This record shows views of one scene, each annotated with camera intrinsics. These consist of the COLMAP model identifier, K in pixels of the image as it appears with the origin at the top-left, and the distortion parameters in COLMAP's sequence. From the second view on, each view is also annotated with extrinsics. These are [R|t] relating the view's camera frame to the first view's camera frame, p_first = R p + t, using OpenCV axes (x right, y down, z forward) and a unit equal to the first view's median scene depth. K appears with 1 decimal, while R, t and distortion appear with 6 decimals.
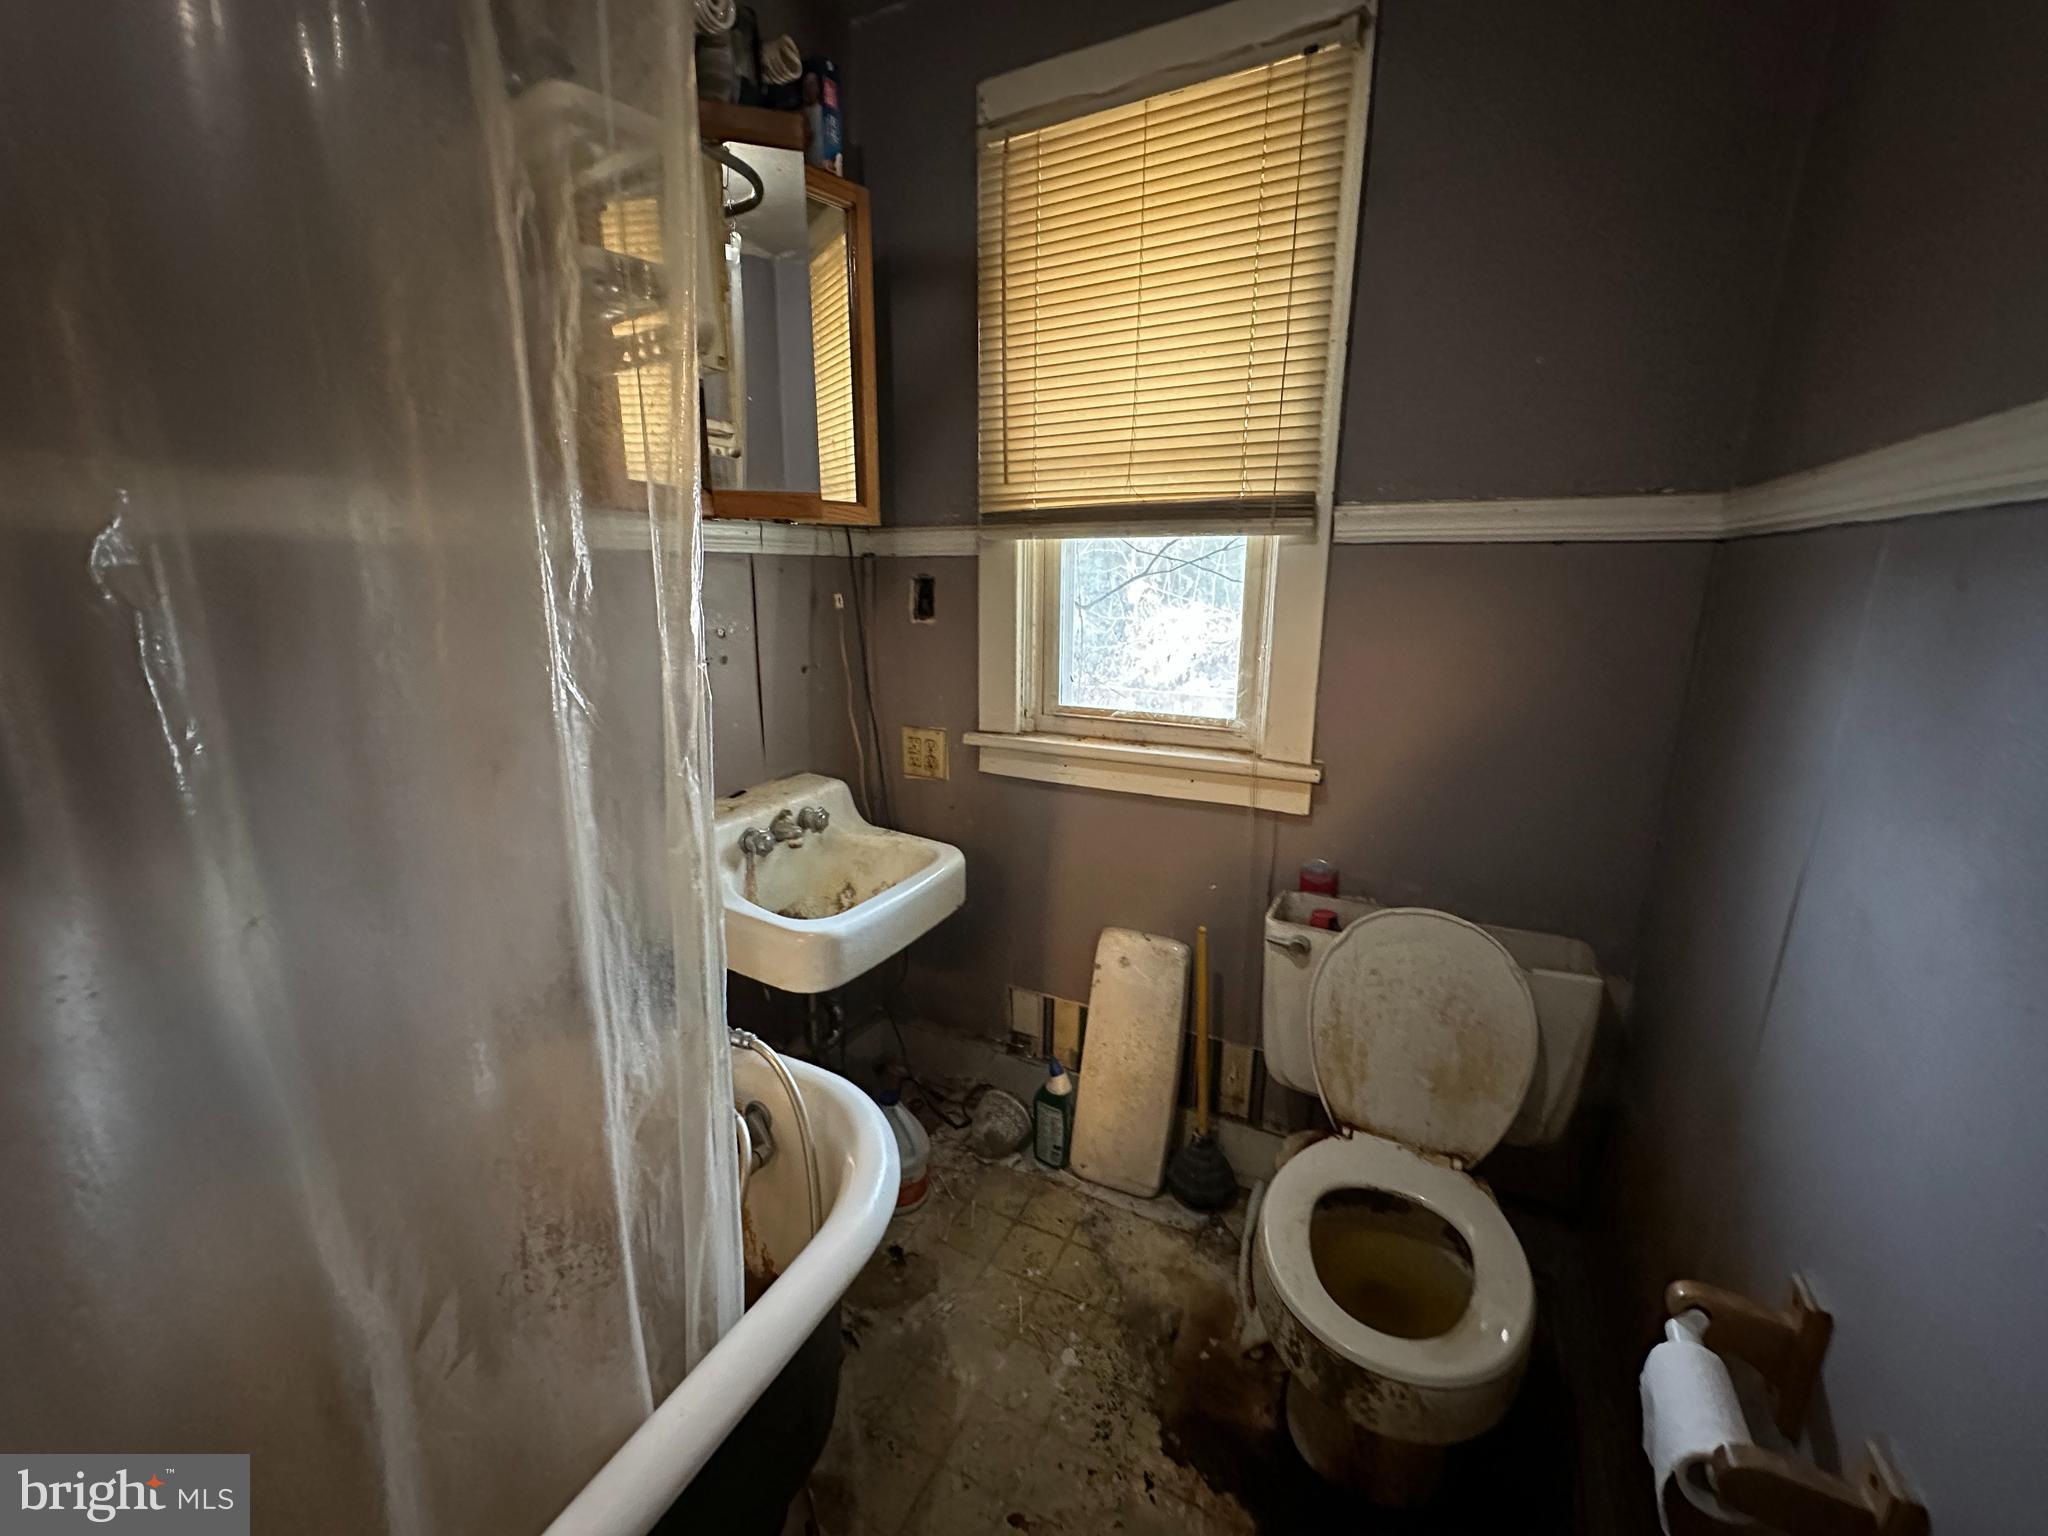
lens RADIAL K [[812.0, 0, 1024.5], [0, 812.0, 765.4], [0, 0, 1]] dist [-0.004197, 0.001193]
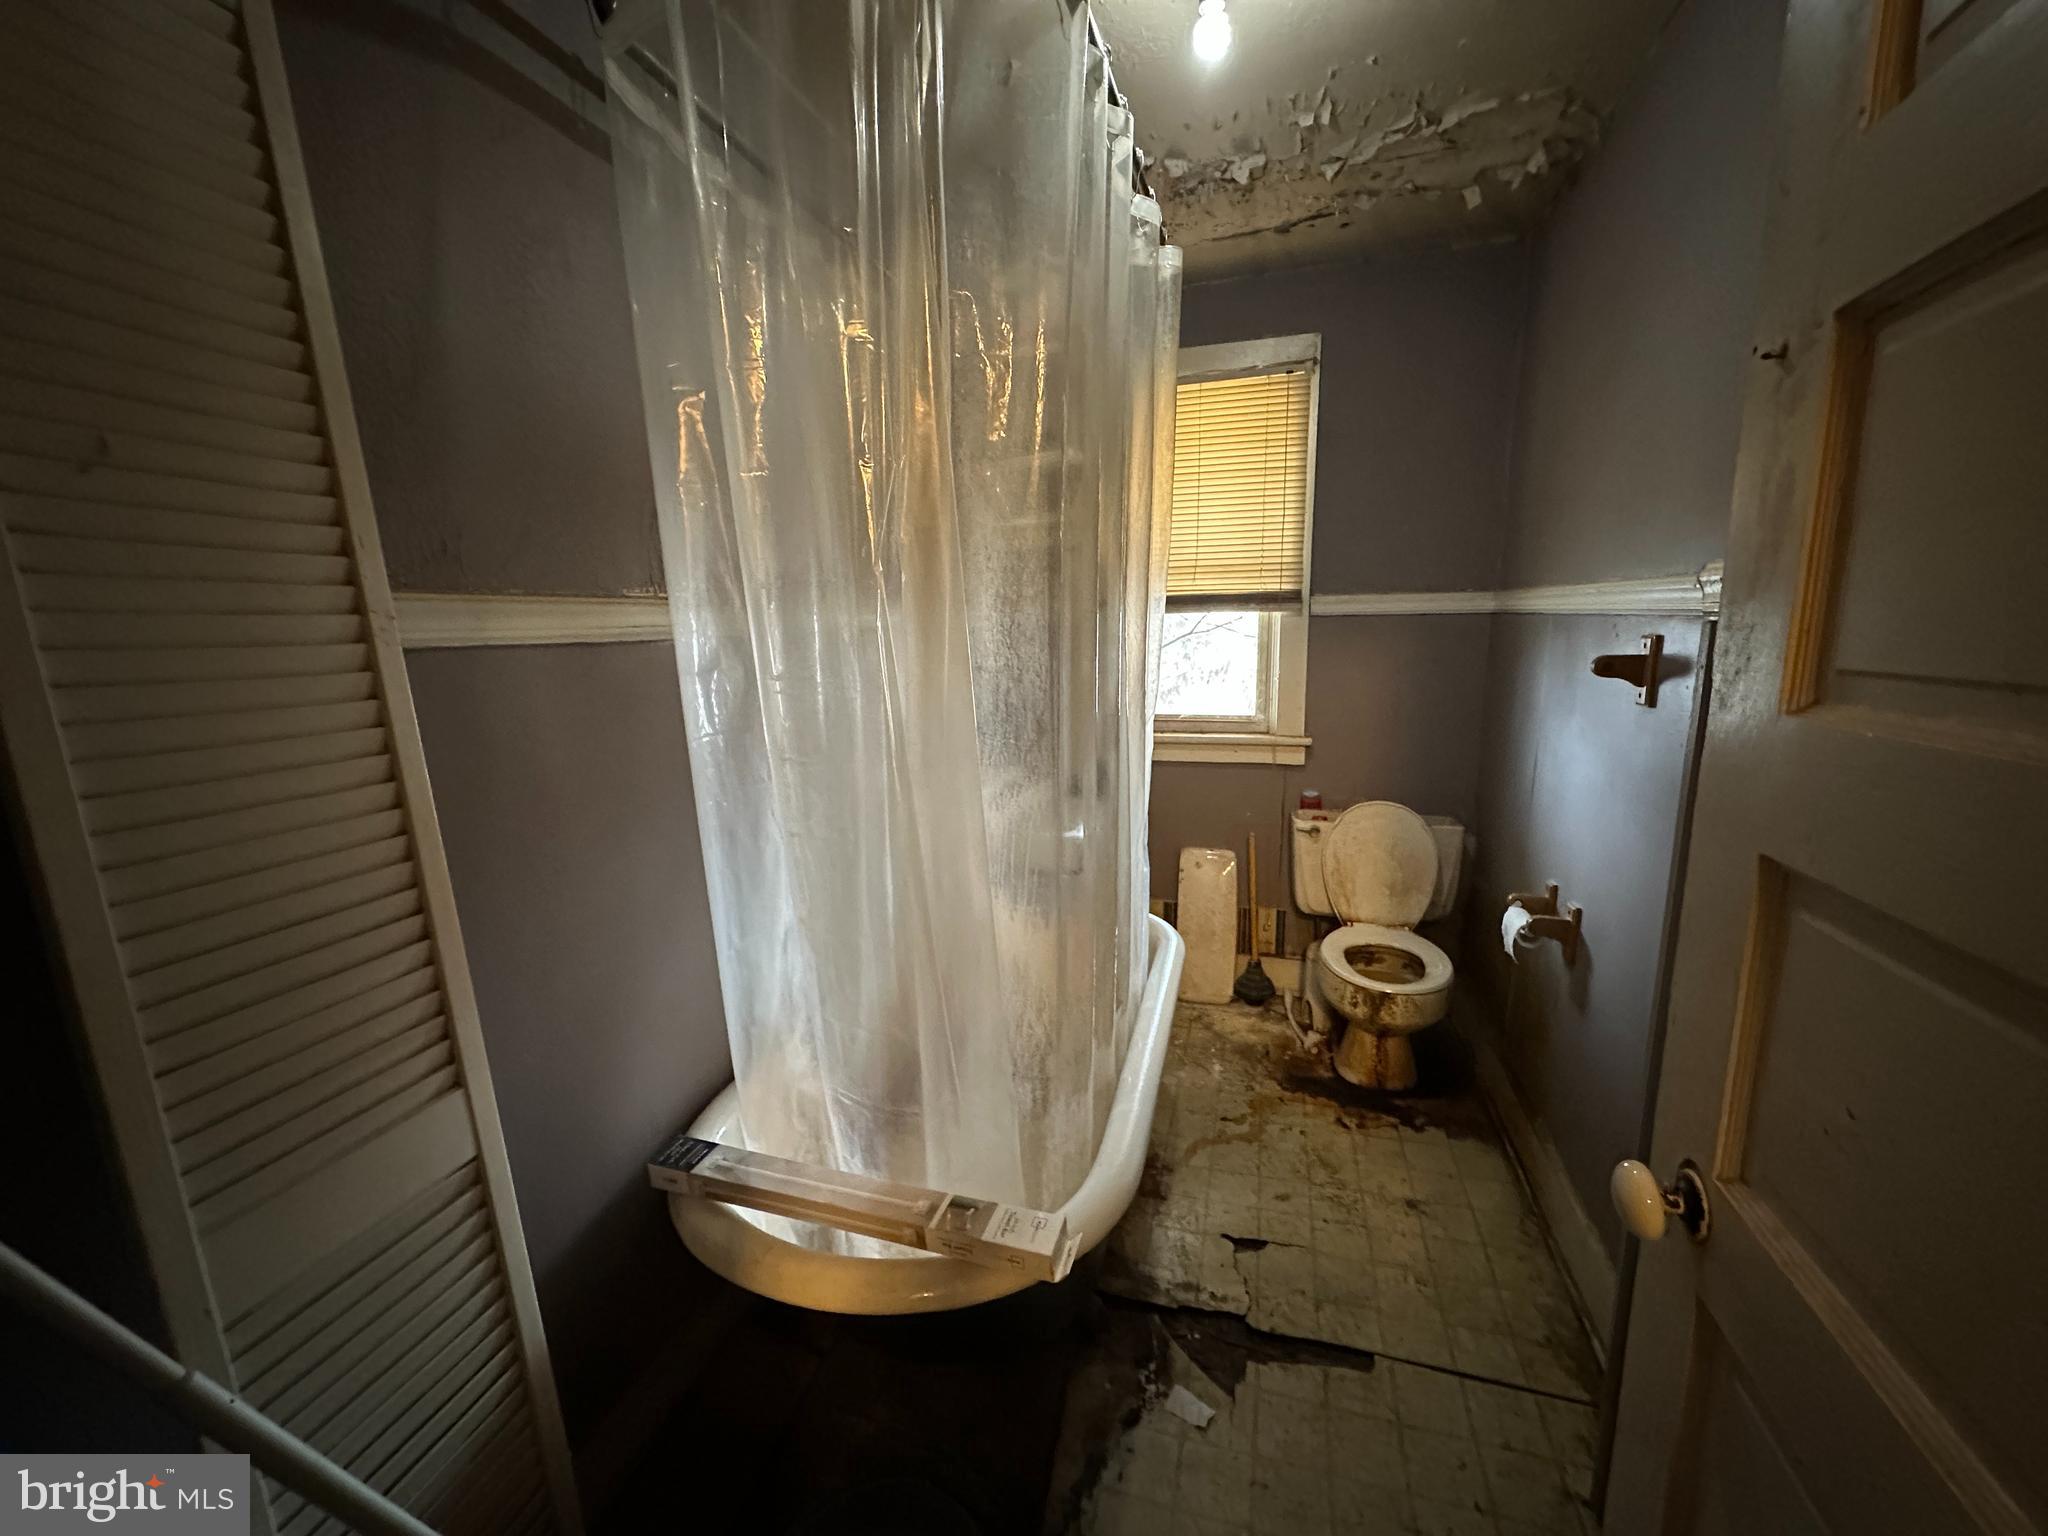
lens RADIAL K [[823.7, 0, 1021.6], [0, 823.7, 761.9], [0, 0, 1]] dist [0.006620, 0.000162]
pose [[0.981477, -0.052149, 0.184347, -0.646980], [0.063209, 0.996504, -0.054630, 0.125051], [-0.180854, 0.065270, 0.981342, -0.729067]]
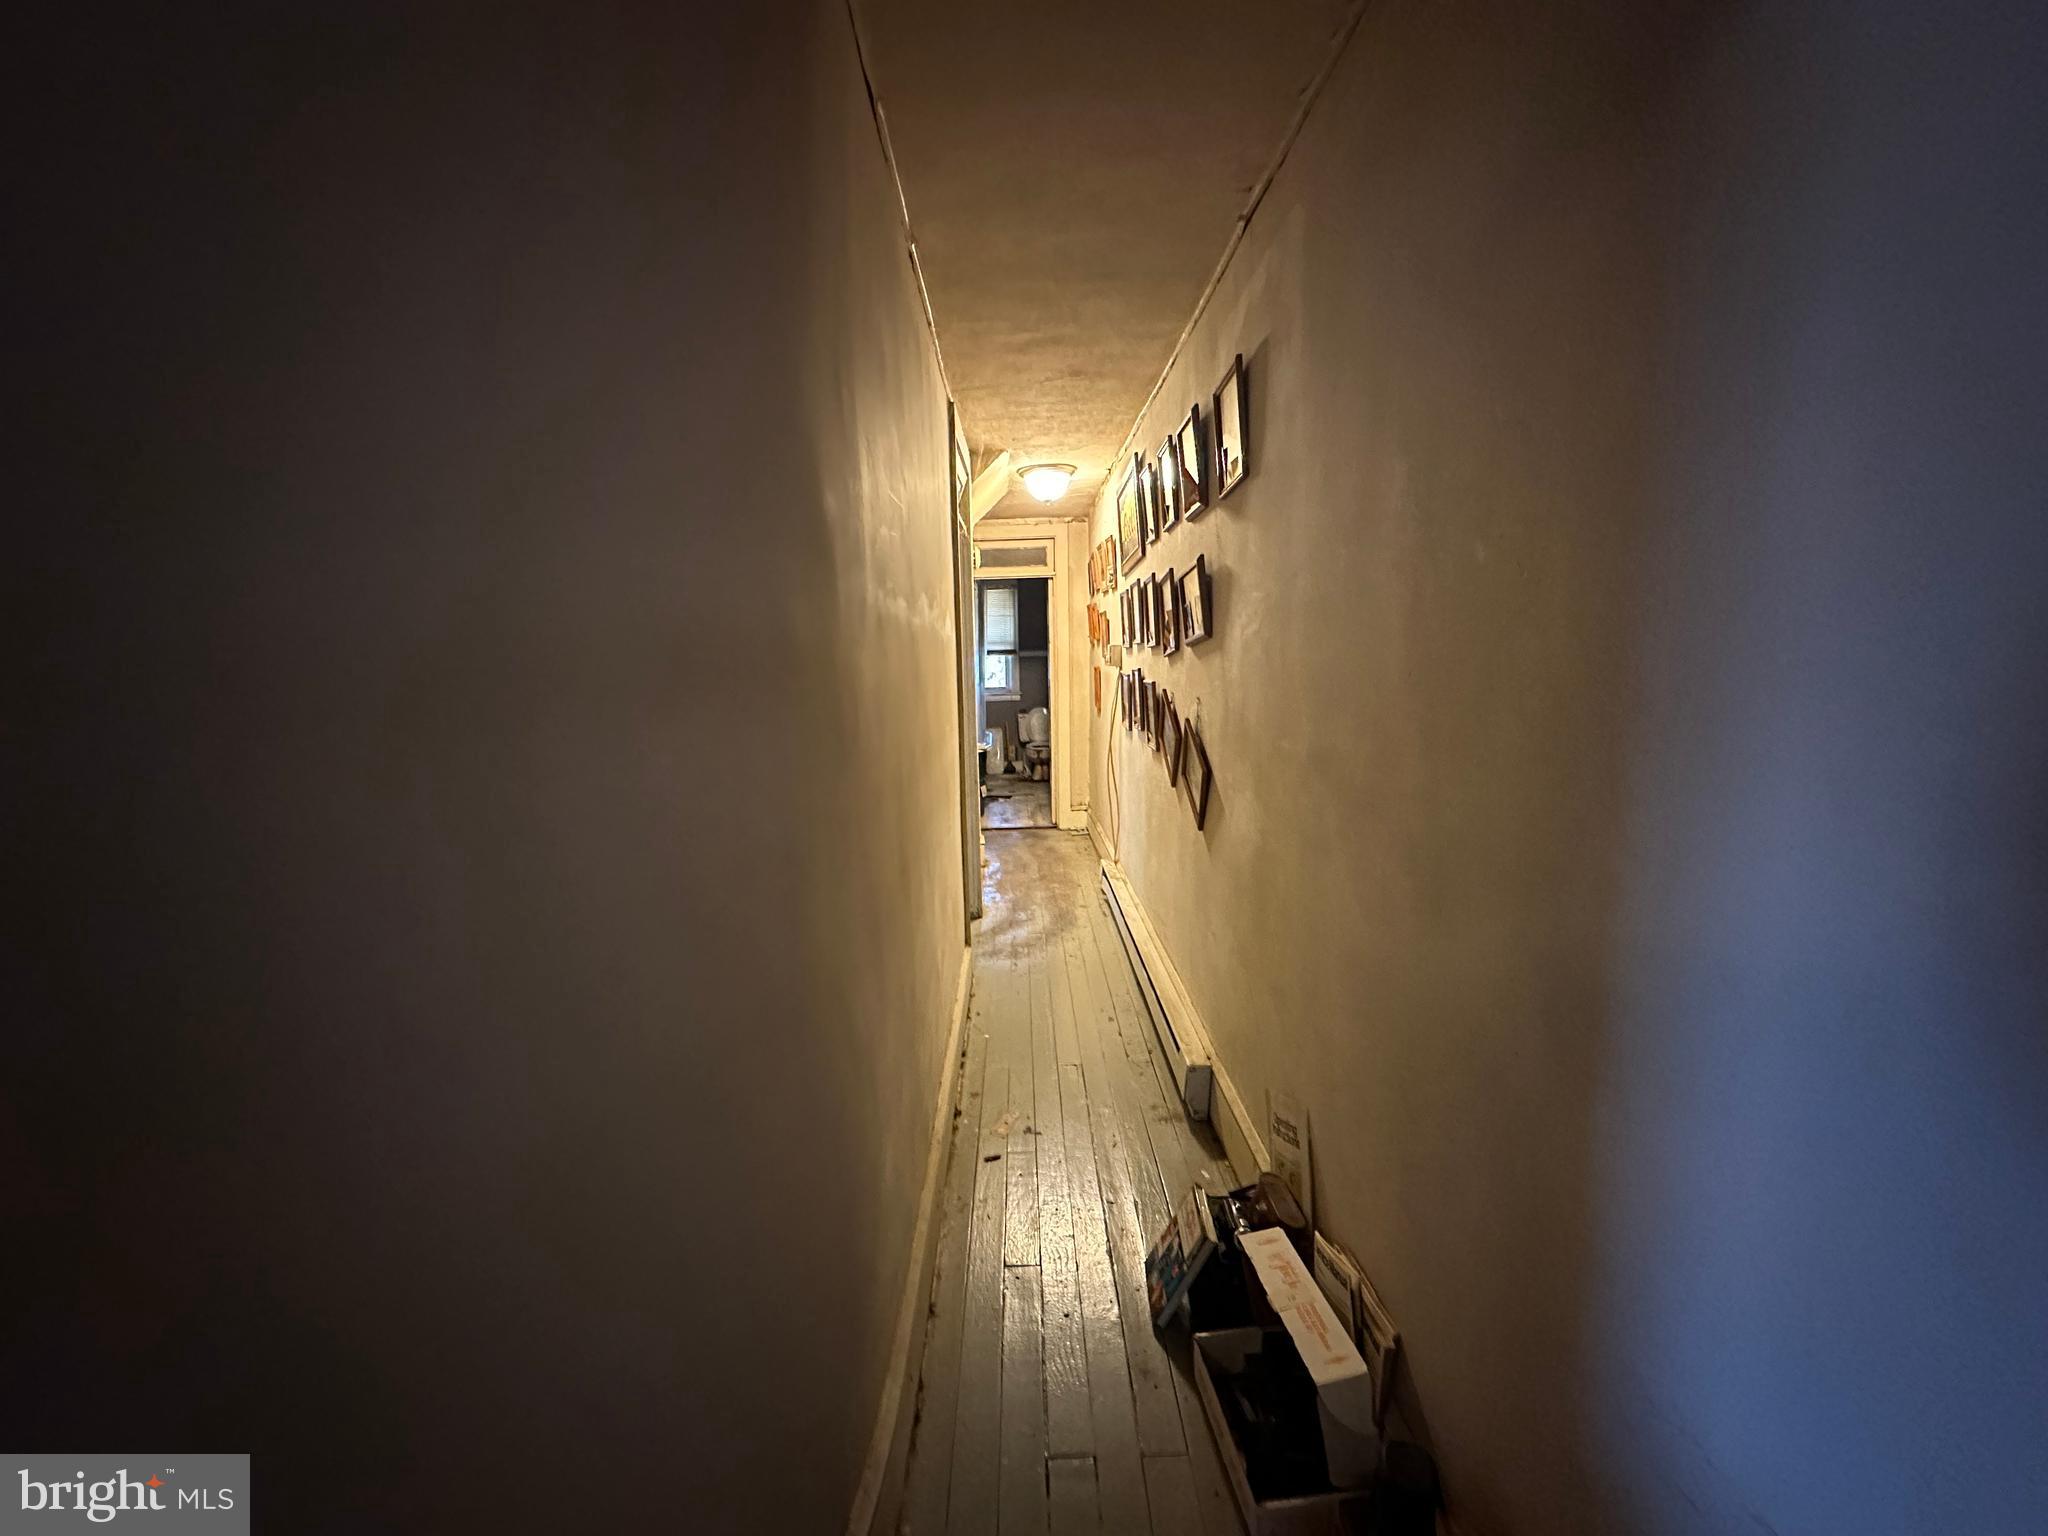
lens RADIAL K [[812.0, 0, 1024.5], [0, 812.0, 765.4], [0, 0, 1]] dist [-0.004197, 0.001193]
pose [[0.881635, -0.072454, 0.466336, -2.719955], [0.131894, 0.986598, -0.096068, 1.238706], [-0.453126, 0.146204, 0.879376, -4.686981]]
